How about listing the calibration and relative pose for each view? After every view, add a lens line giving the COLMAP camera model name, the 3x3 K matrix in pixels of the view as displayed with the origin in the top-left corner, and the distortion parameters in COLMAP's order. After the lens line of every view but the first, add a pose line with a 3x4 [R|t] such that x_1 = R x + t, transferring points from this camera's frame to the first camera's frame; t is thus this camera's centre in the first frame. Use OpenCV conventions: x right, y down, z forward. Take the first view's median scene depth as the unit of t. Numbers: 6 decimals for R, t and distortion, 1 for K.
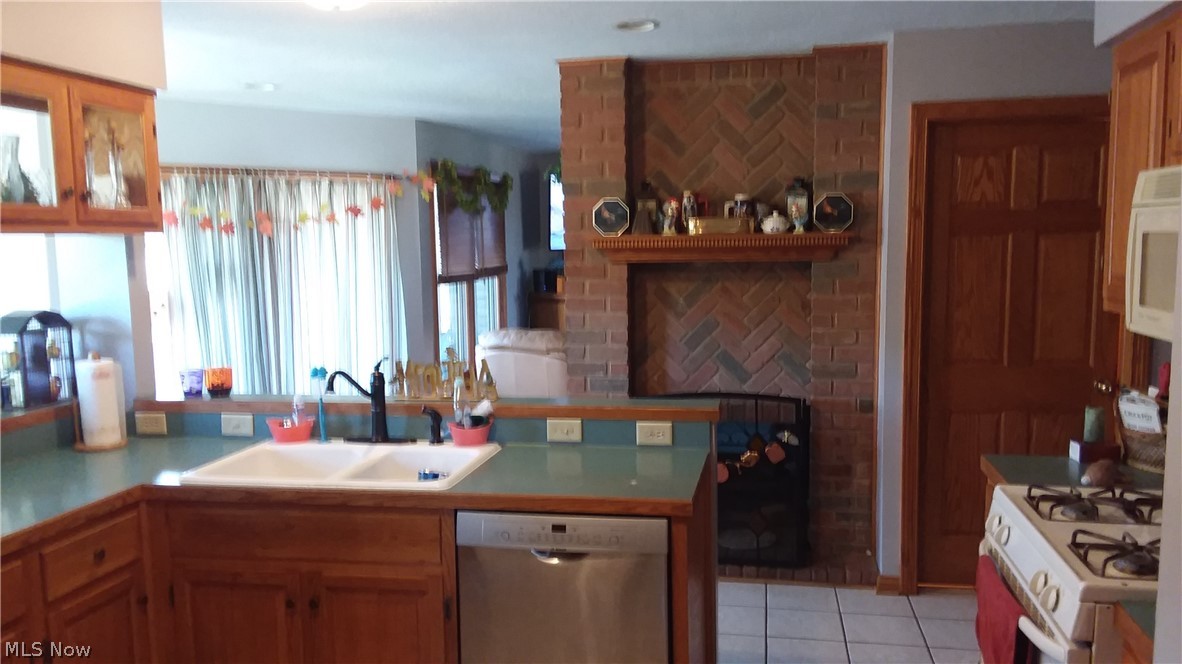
lens RADIAL K [[942.3, 0, 585.5], [0, 942.3, 336.0], [0, 0, 1]] dist [0.087798, -0.038038]
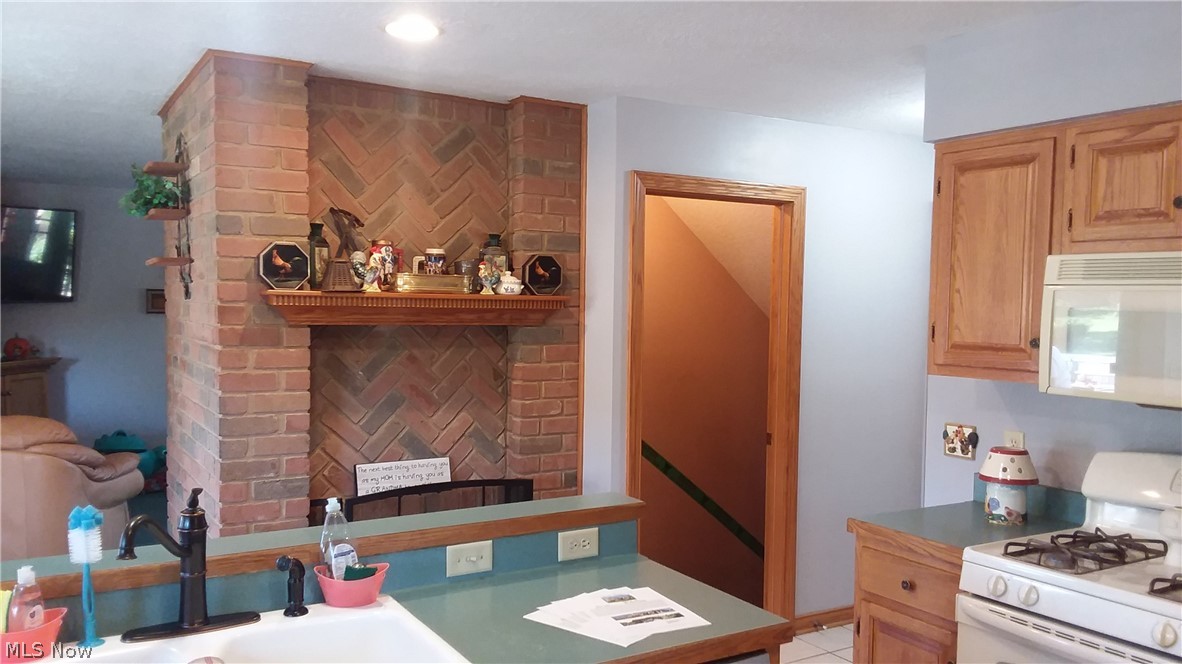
lens RADIAL K [[942.3, 0, 592.4], [0, 942.3, 336.4], [0, 0, 1]] dist [0.087798, -0.038038]
pose [[0.739359, 0.002299, 0.673307, -0.309860], [0.041730, 0.997915, -0.049232, -0.020788], [-0.672016, 0.064497, 0.737722, 0.274896]]
